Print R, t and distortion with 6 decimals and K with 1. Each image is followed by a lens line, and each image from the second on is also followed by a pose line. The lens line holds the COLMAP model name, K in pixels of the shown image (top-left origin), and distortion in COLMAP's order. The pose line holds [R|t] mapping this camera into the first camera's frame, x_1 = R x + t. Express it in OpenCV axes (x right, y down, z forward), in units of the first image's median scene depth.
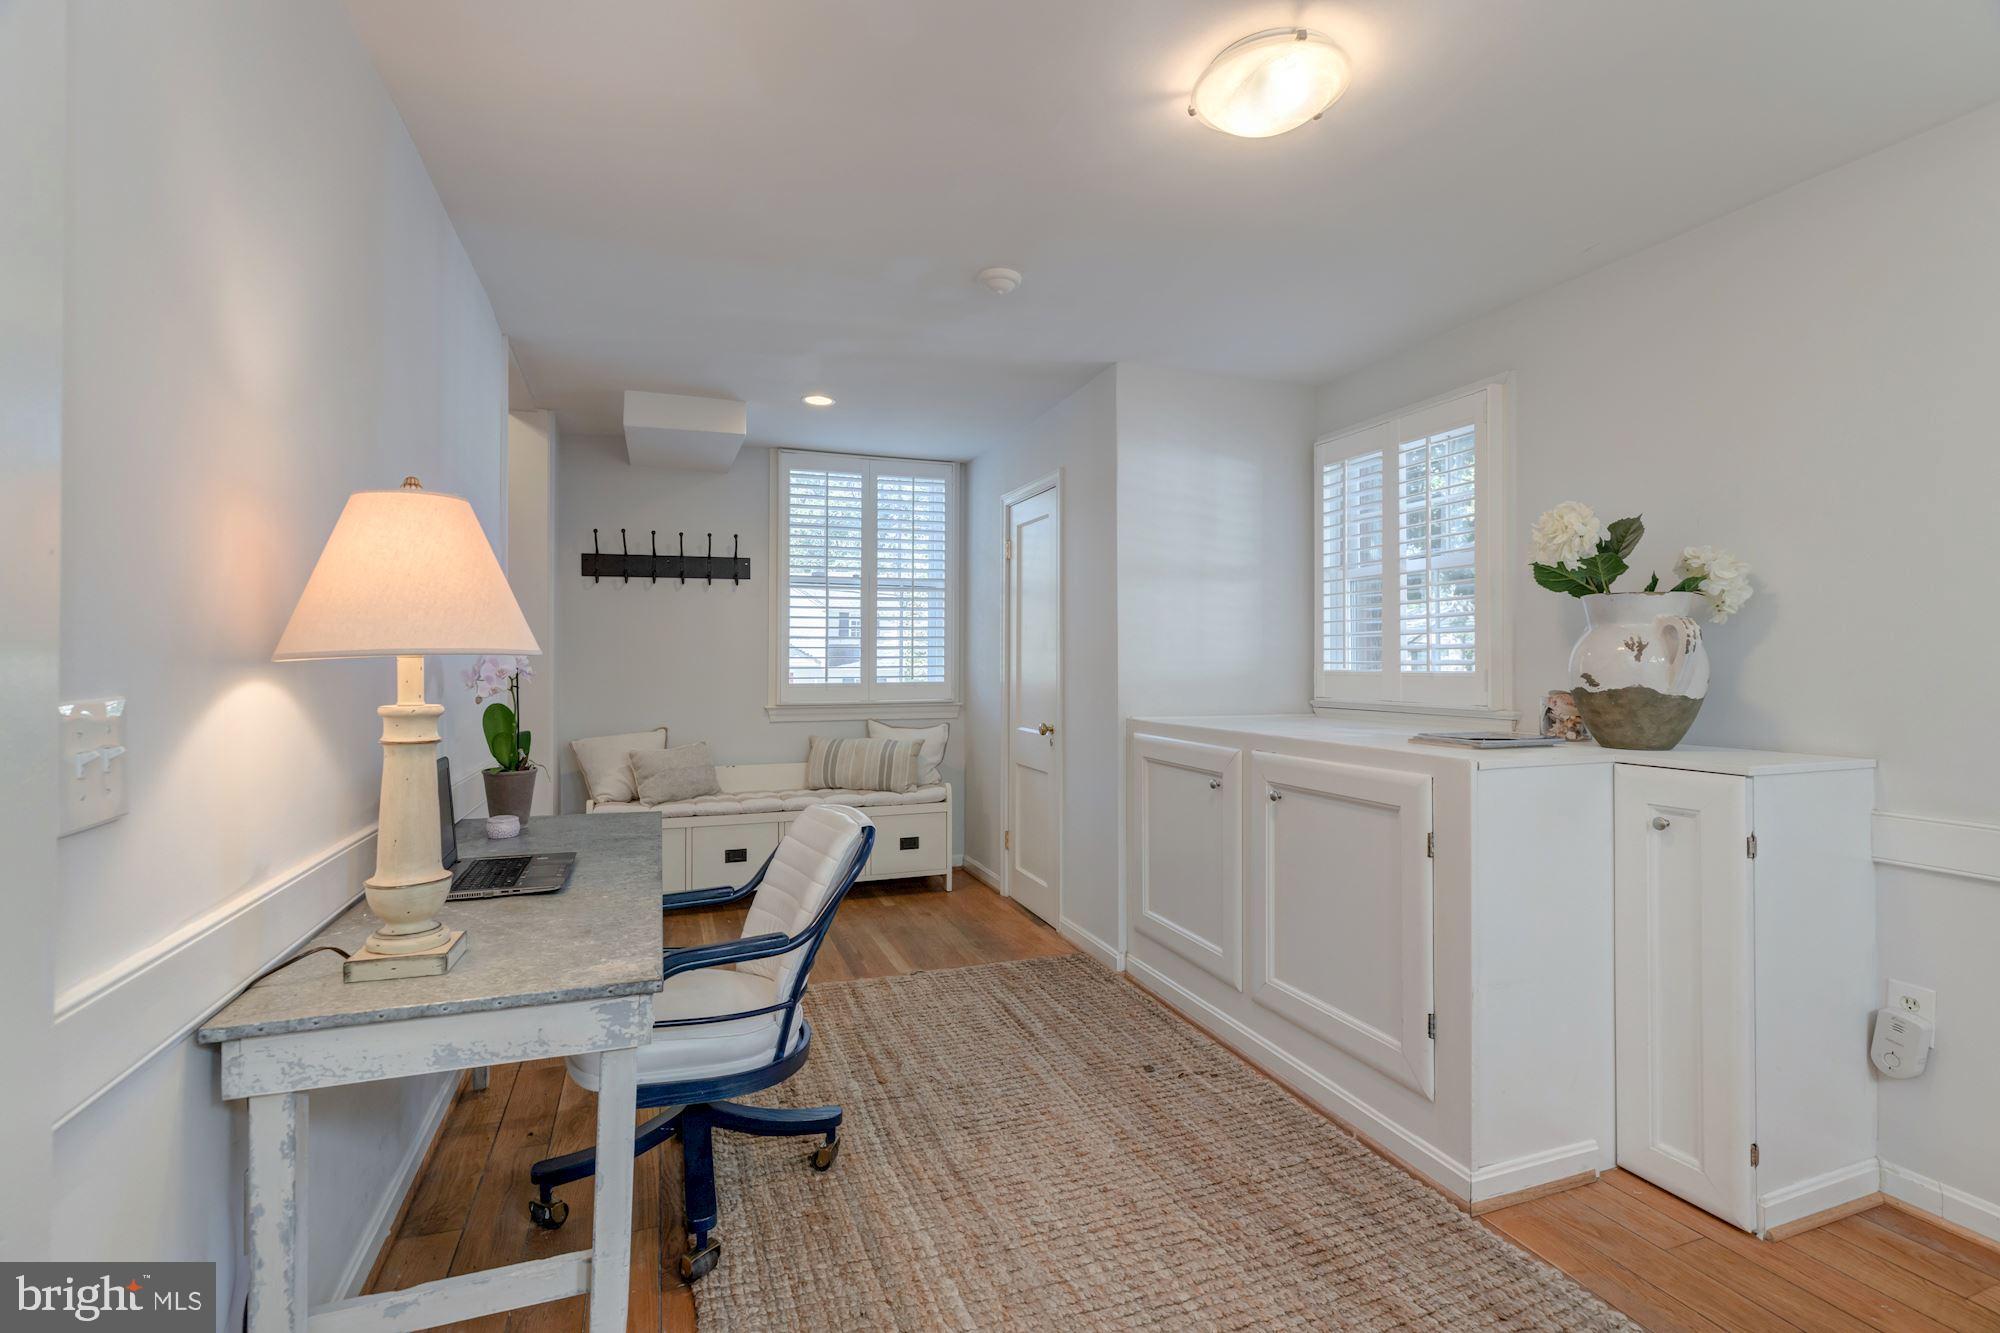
lens RADIAL K [[907.2, 0, 998.7], [0, 907.2, 661.1], [0, 0, 1]] dist [-0.000808, 0.000080]
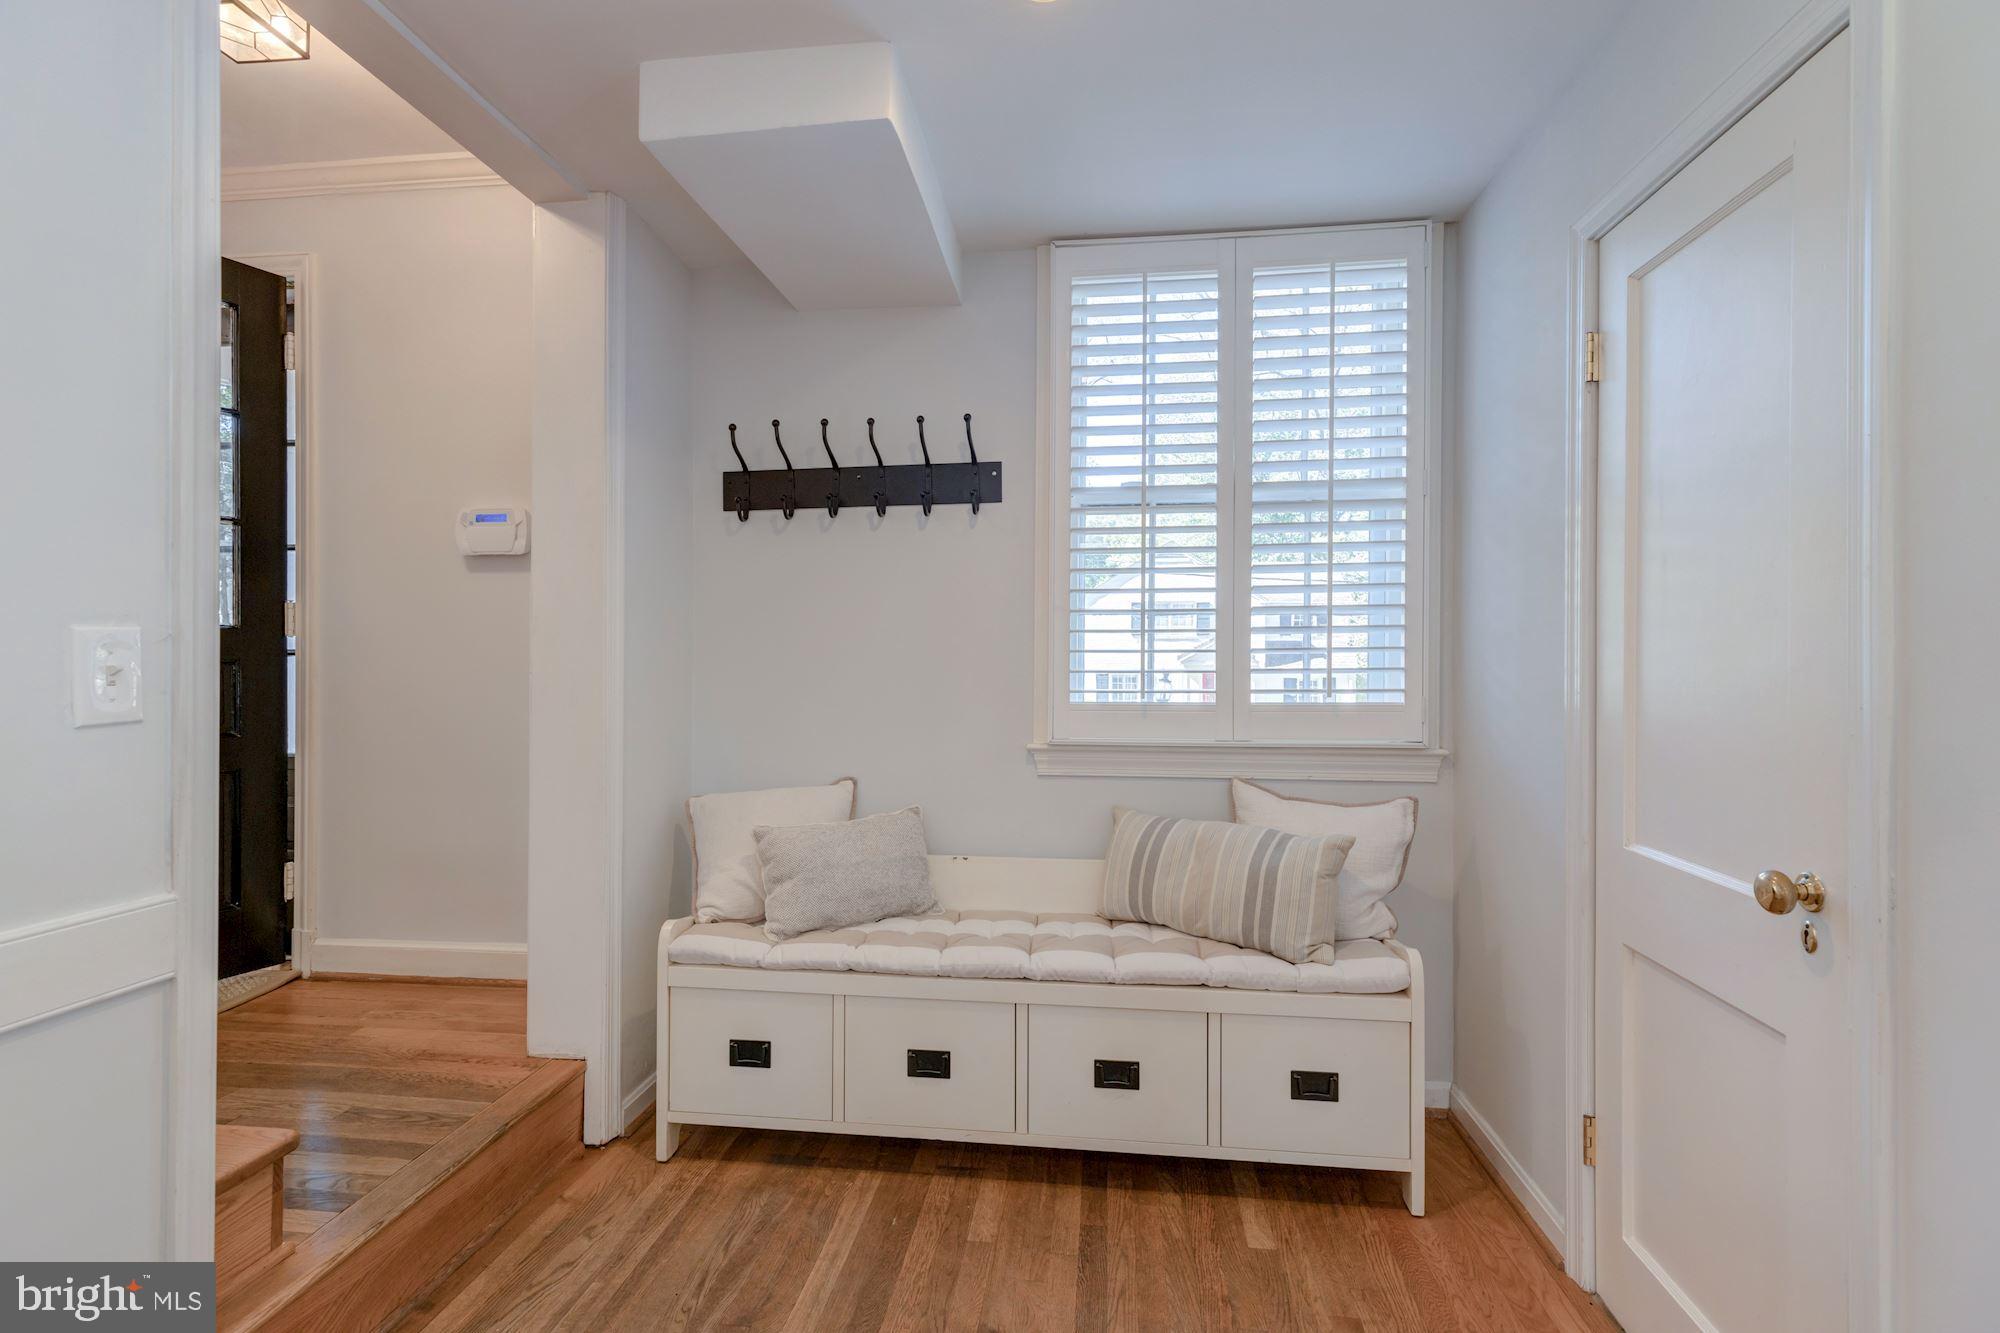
lens RADIAL K [[907.2, 0, 999.4], [0, 907.2, 661.9], [0, 0, 1]] dist [-0.000808, 0.000080]
pose [[0.886036, 0.001884, -0.463613, -0.031506], [-0.001237, 0.999998, 0.001700, 0.001259], [0.463615, -0.000933, 0.886036, 0.540869]]
